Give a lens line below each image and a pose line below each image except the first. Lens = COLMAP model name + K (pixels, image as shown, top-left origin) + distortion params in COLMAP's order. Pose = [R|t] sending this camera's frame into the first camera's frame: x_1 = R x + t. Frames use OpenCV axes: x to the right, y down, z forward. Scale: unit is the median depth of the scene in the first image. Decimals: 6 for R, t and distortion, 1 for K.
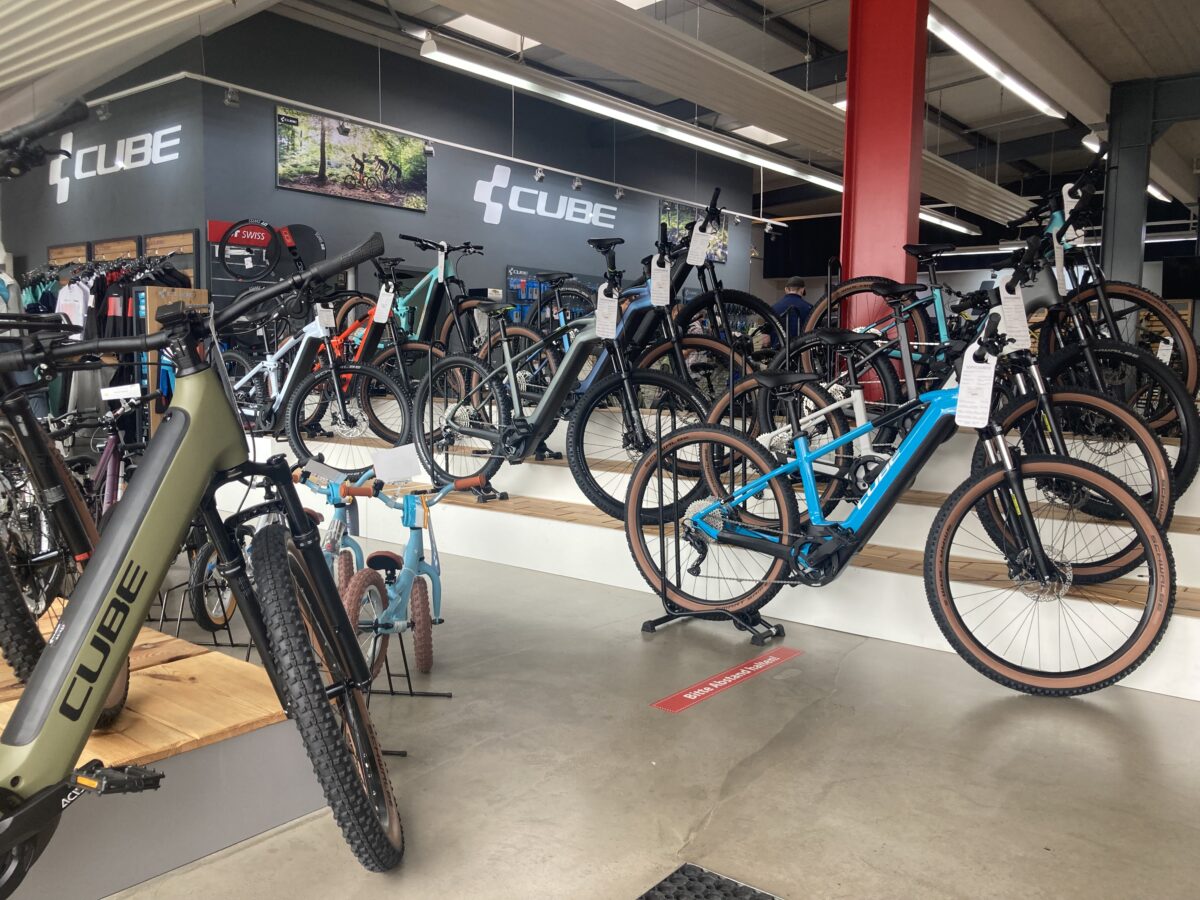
lens RADIAL K [[983.9, 0, 600.0], [0, 983.9, 450.0], [0, 0, 1]] dist [0.005911, 0.006664]
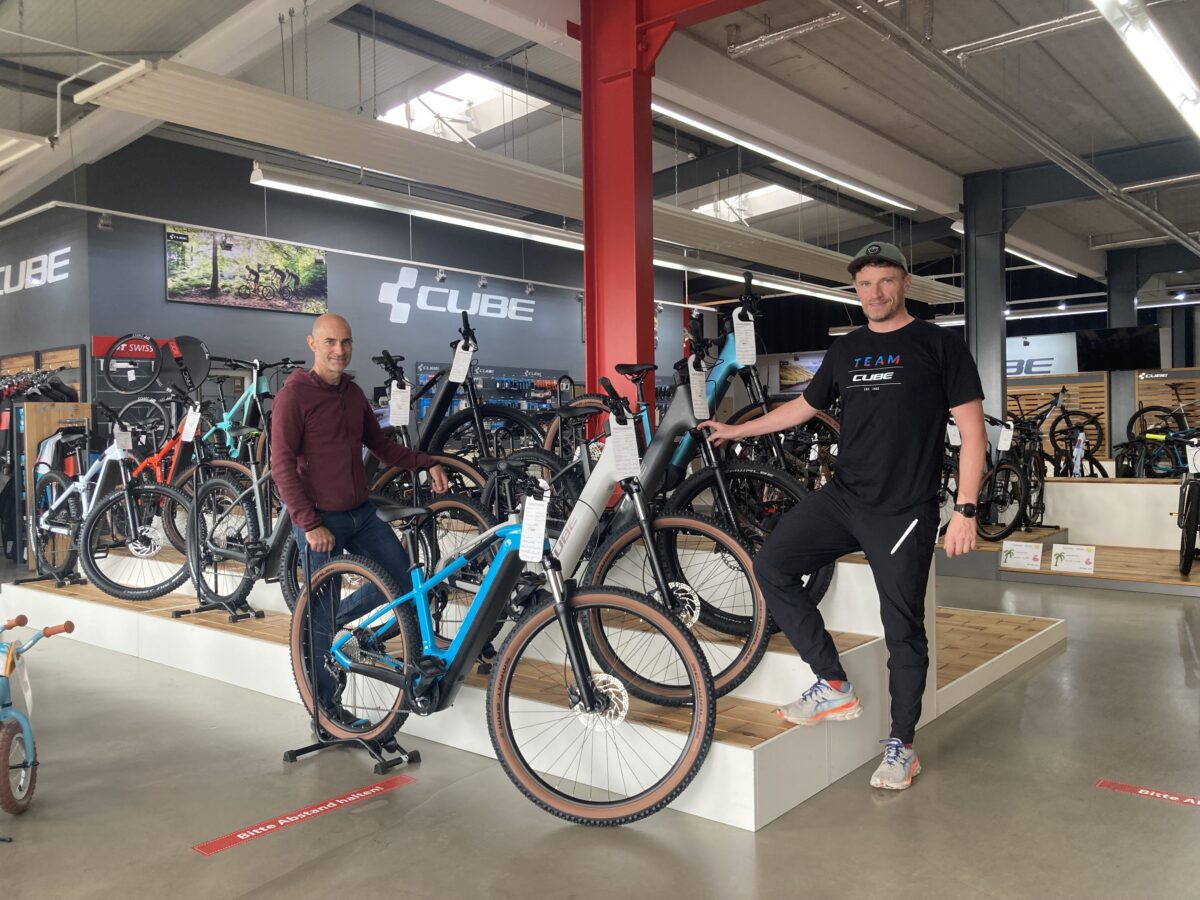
lens RADIAL K [[983.9, 0, 600.0], [0, 983.9, 450.0], [0, 0, 1]] dist [0.005911, 0.006664]
pose [[0.999255, -0.031618, -0.022140, 0.149062], [0.029905, 0.996822, -0.073840, -0.019416], [0.024404, 0.073123, 0.997024, -0.015059]]
